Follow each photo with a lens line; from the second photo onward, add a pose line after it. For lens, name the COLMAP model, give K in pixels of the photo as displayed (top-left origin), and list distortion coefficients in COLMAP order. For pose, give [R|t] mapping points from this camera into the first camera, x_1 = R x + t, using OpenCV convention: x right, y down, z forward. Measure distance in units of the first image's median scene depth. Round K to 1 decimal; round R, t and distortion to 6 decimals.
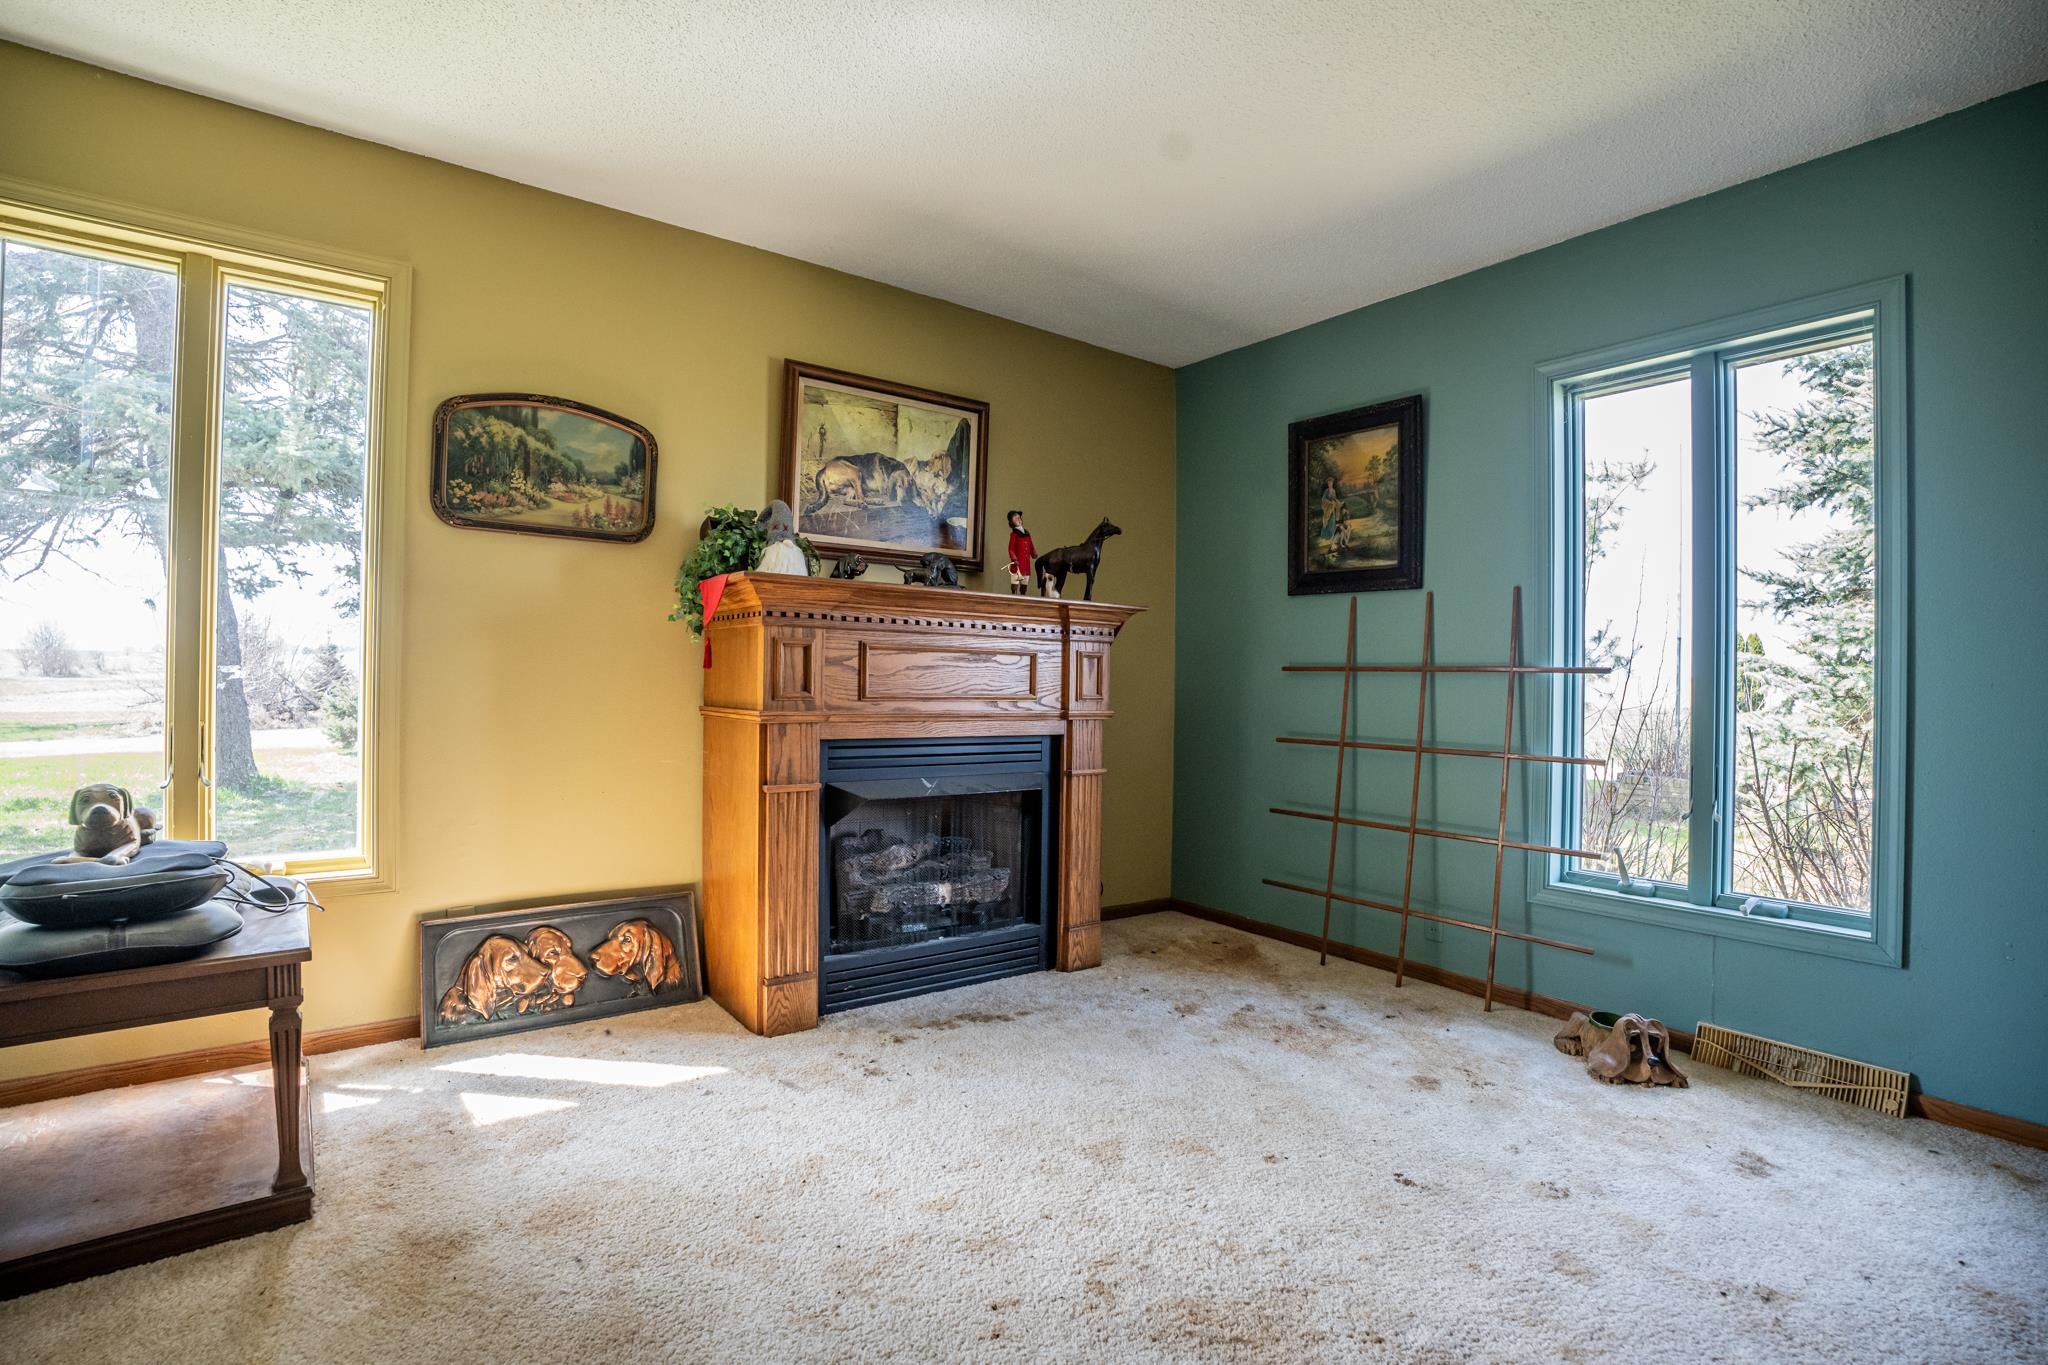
lens RADIAL K [[943.5, 0, 1028.0], [0, 943.5, 683.1], [0, 0, 1]] dist [-0.051768, 0.000405]
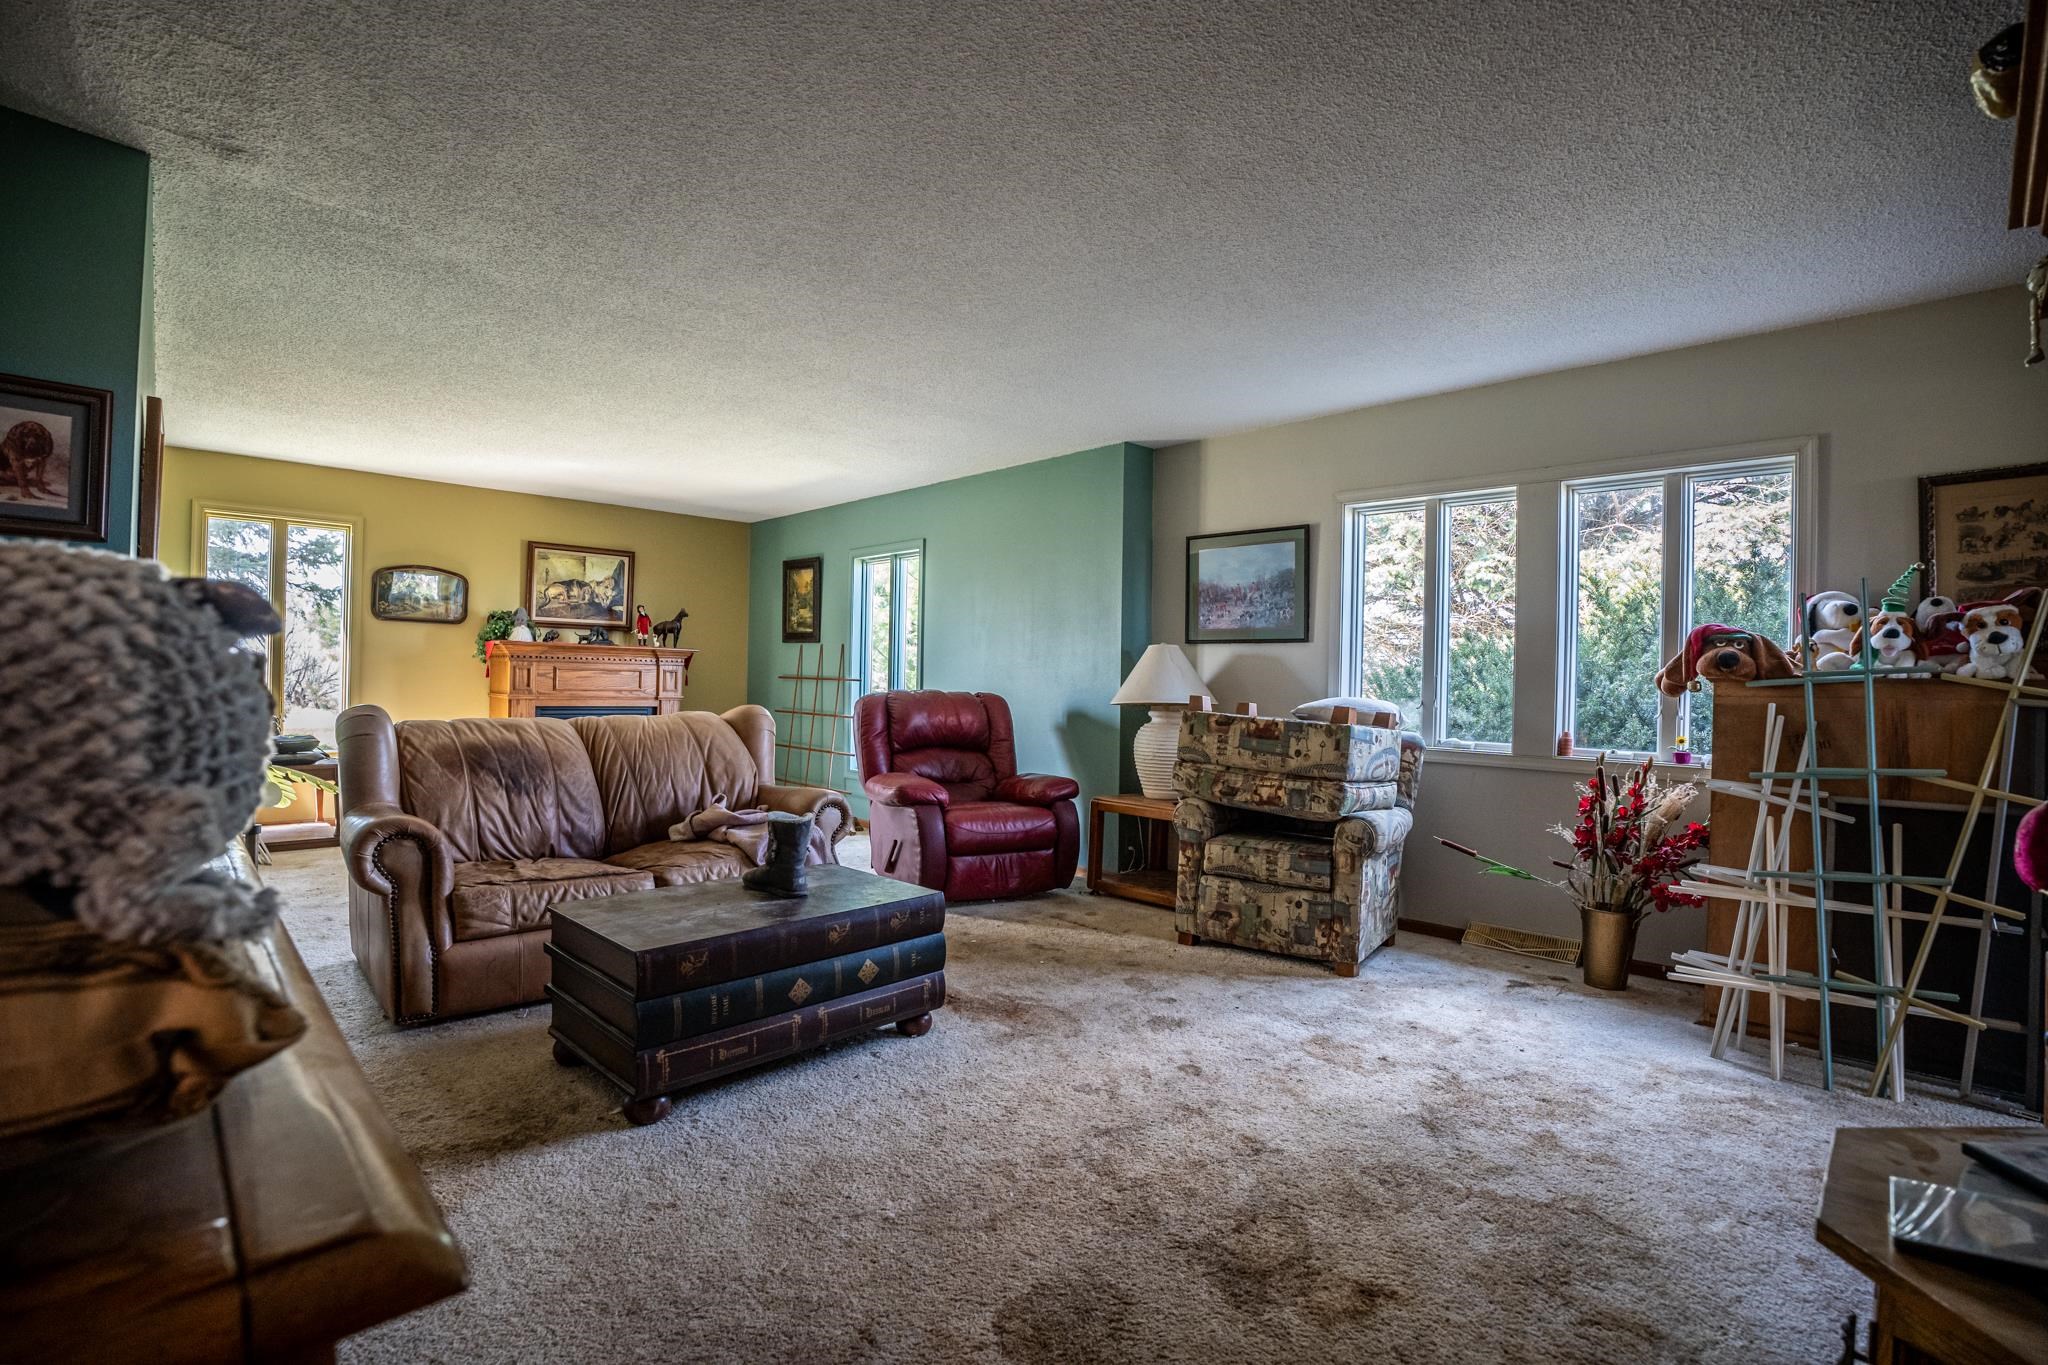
lens RADIAL K [[943.5, 0, 1021.7], [0, 943.5, 688.1], [0, 0, 1]] dist [-0.051768, 0.000405]
pose [[0.993683, 0.001342, 0.112219, 0.645119], [-0.002096, 0.999976, 0.006603, -0.006212], [-0.112208, -0.006797, 0.993662, -1.310370]]
